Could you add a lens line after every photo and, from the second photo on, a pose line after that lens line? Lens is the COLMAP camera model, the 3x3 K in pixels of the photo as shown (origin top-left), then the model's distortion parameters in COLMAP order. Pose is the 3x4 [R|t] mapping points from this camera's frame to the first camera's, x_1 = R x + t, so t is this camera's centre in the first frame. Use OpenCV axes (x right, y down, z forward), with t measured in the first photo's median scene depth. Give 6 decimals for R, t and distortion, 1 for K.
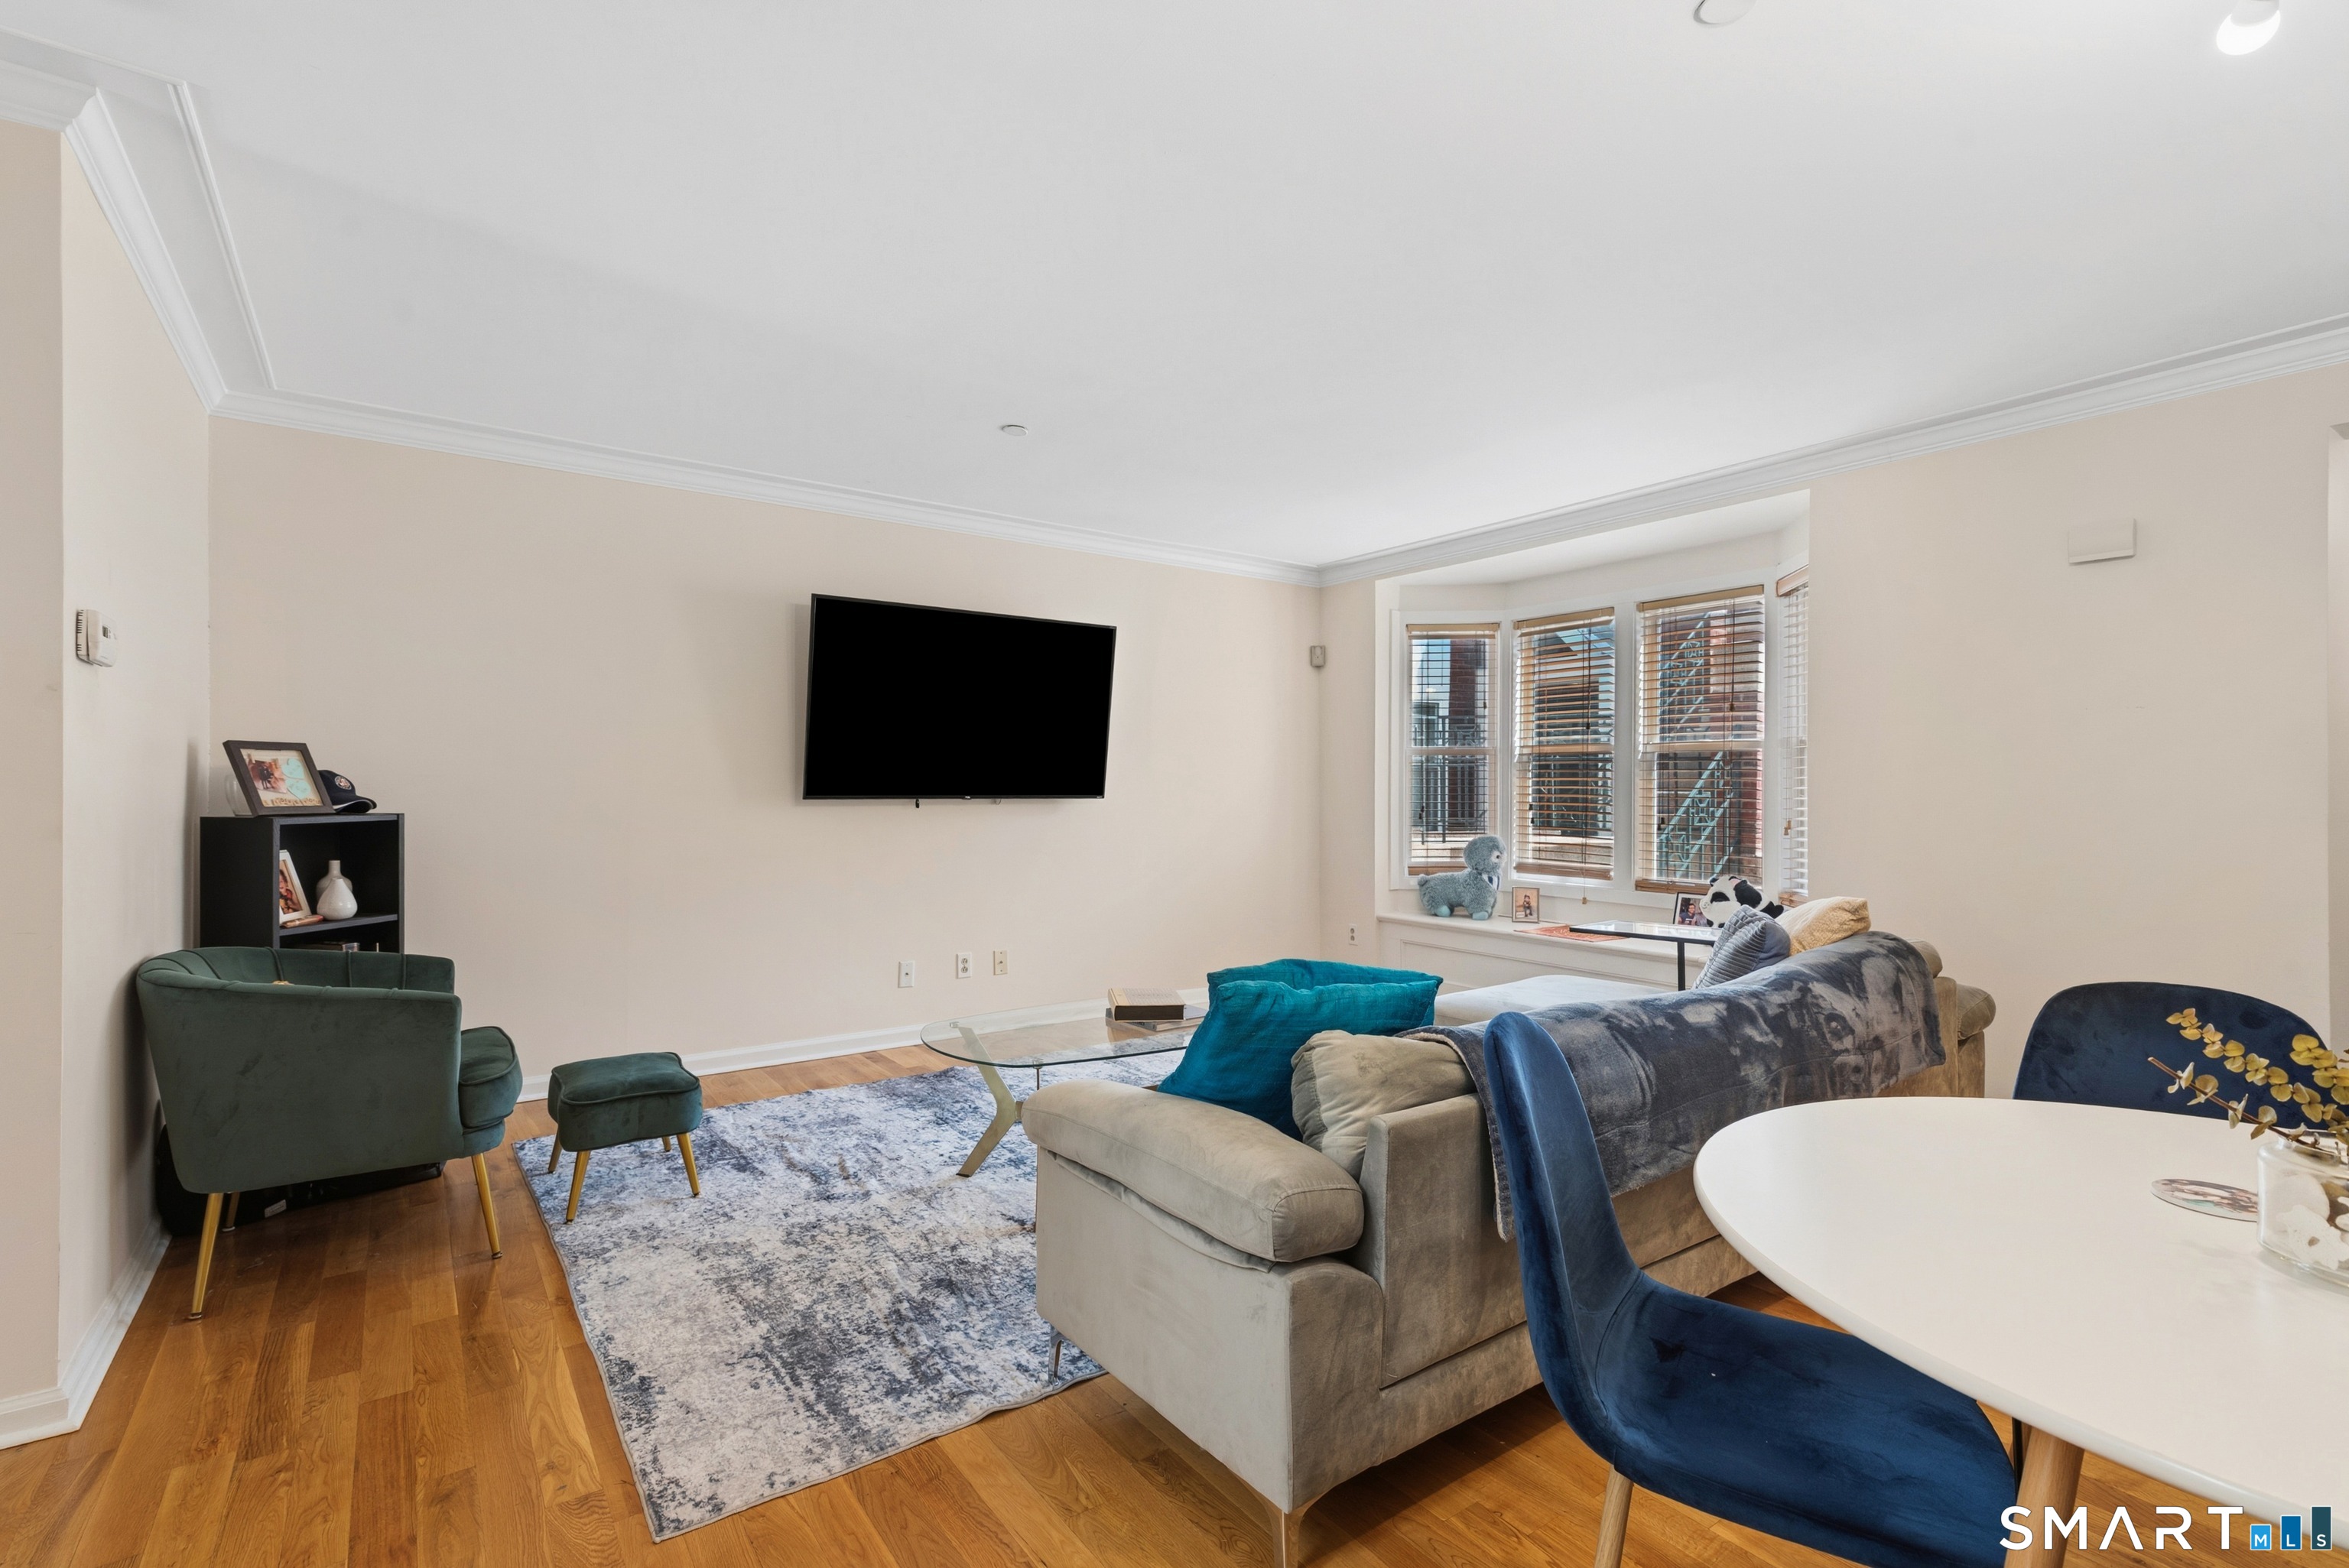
lens RADIAL K [[1076.6, 0, 1192.3], [0, 1076.6, 792.3], [0, 0, 1]] dist [0.019379, -0.000002]
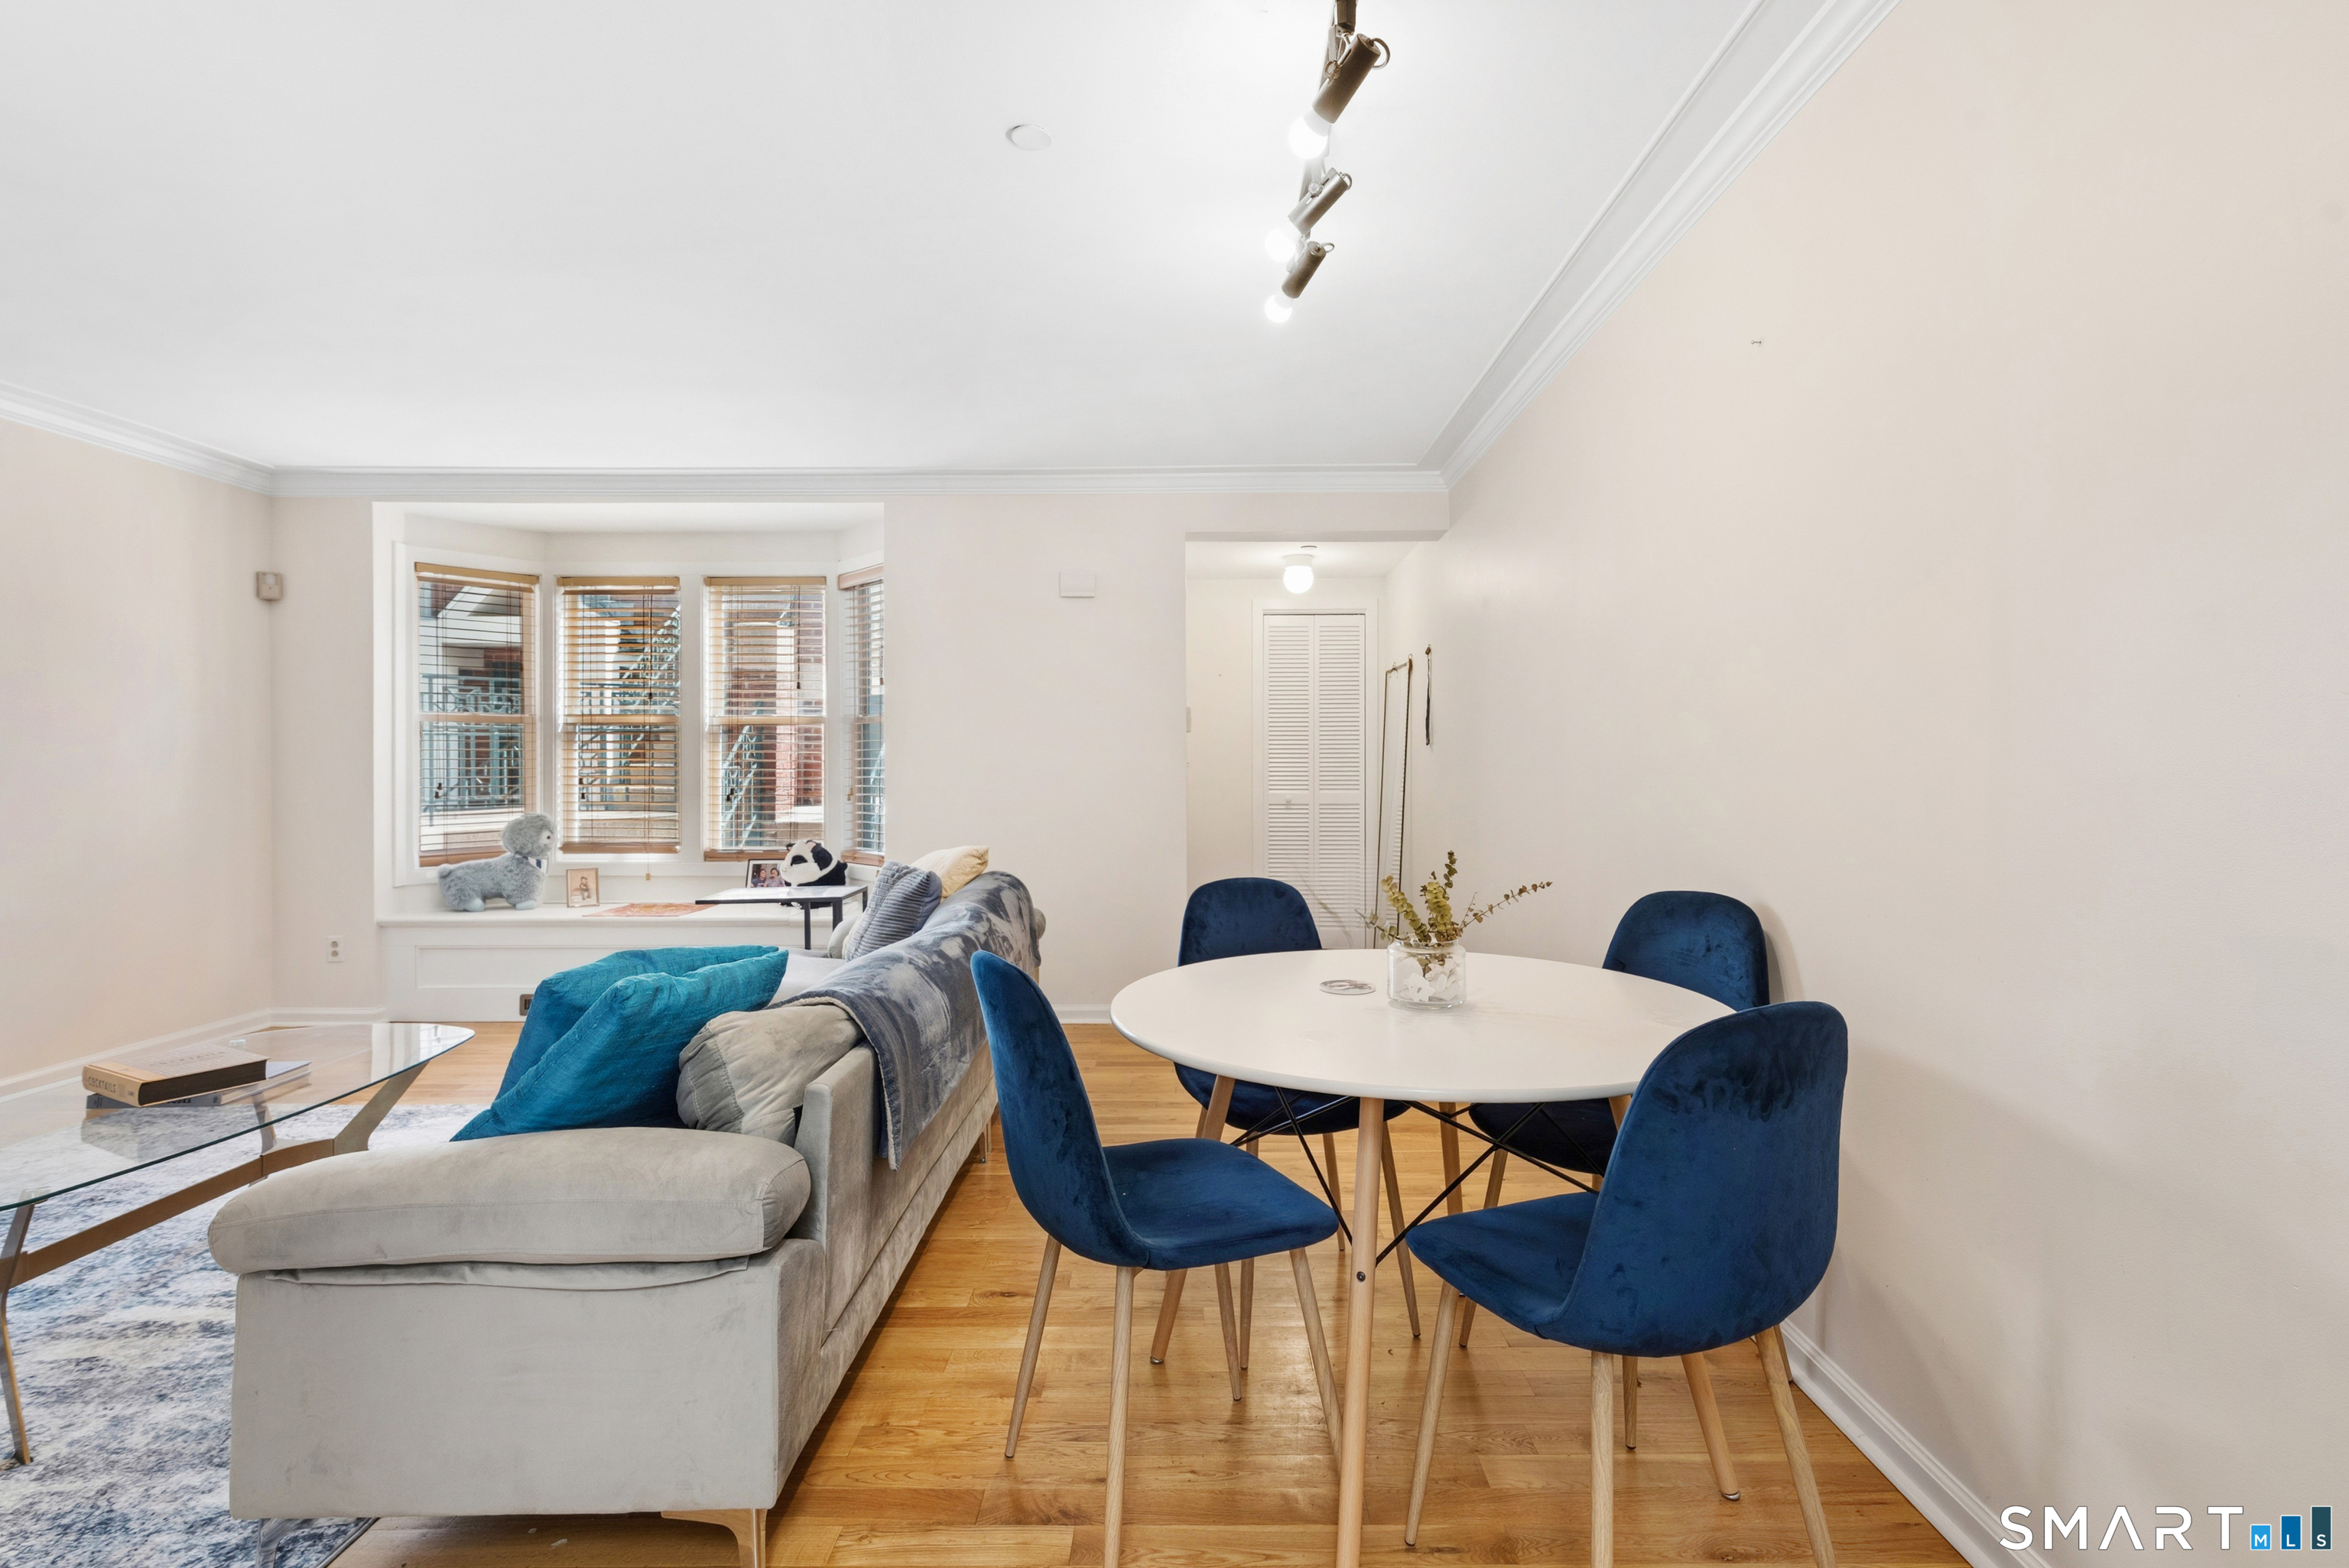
lens RADIAL K [[1076.6, 0, 1187.8], [0, 1076.6, 767.4], [0, 0, 1]] dist [0.019379, -0.000002]
pose [[0.597542, -0.009528, 0.801781, -0.148312], [0.007673, 0.999952, 0.006165, 0.000380], [-0.801801, 0.002468, 0.597586, 0.038755]]
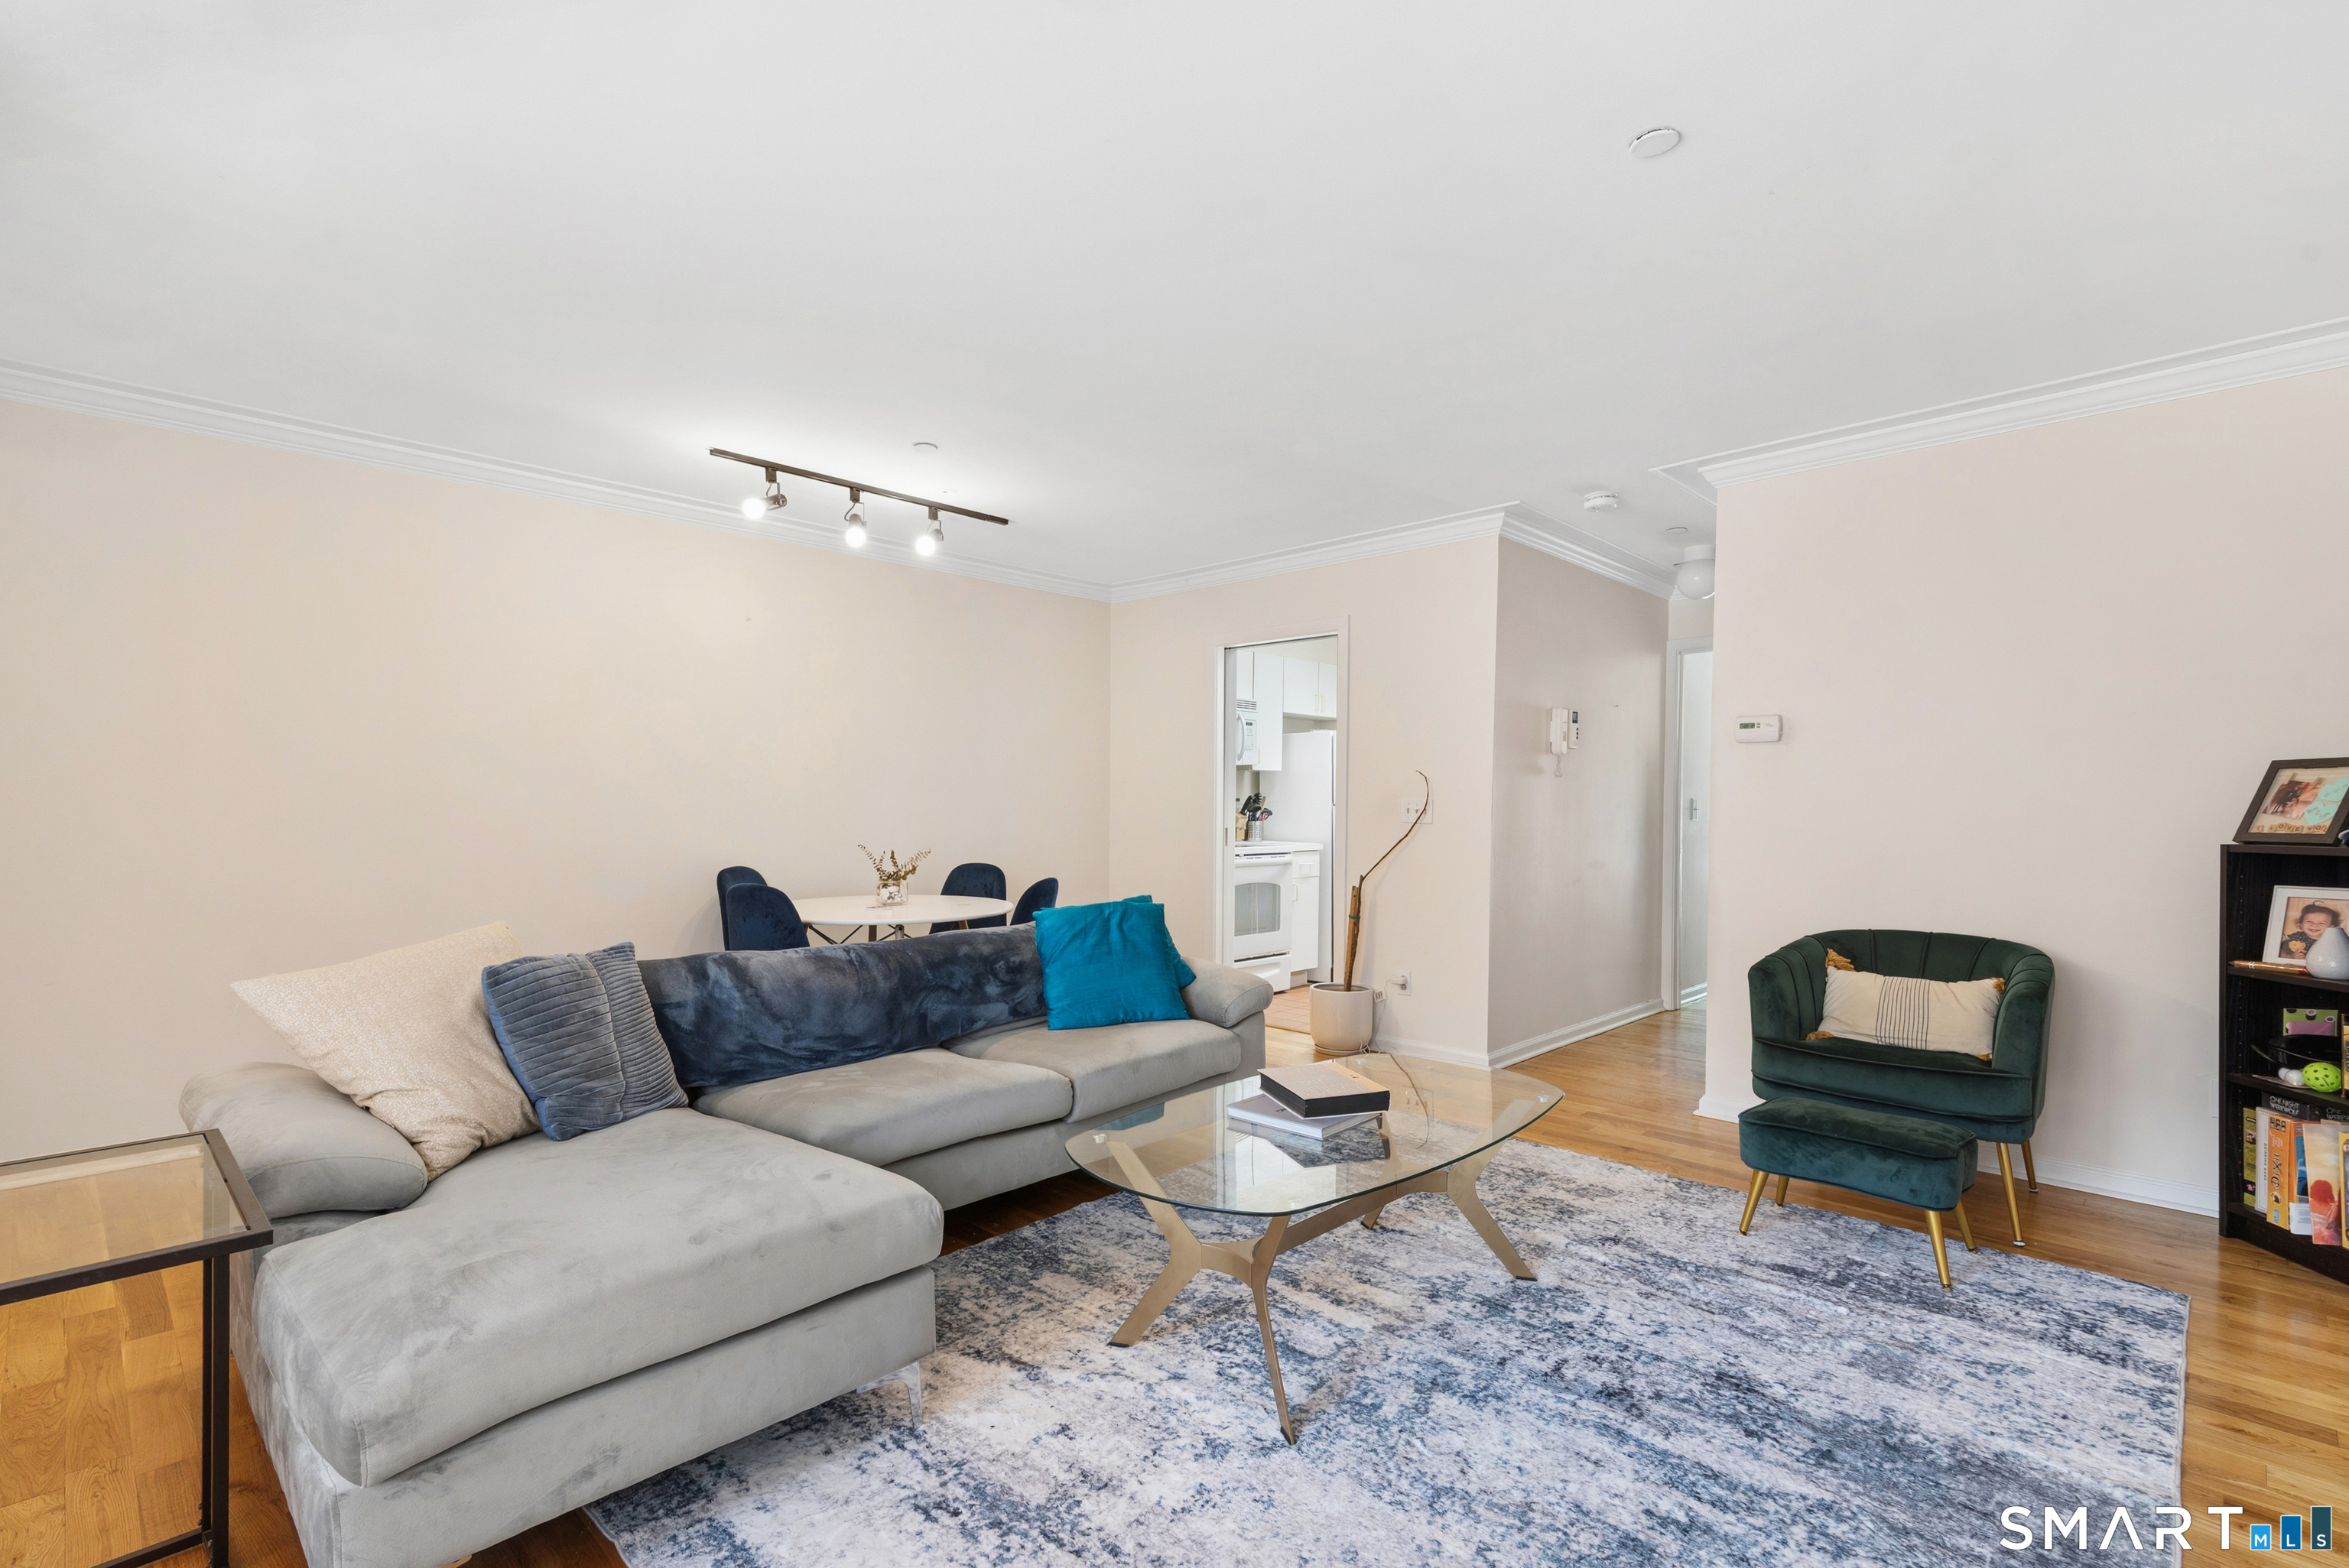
lens RADIAL K [[1076.6, 0, 1172.8], [0, 1076.6, 796.6], [0, 0, 1]] dist [0.019379, -0.000002]
pose [[-0.986174, -0.007041, -0.165562, 0.128464], [-0.006633, 0.999973, -0.003016, -0.005462], [0.165579, -0.001876, -0.986195, 1.183503]]
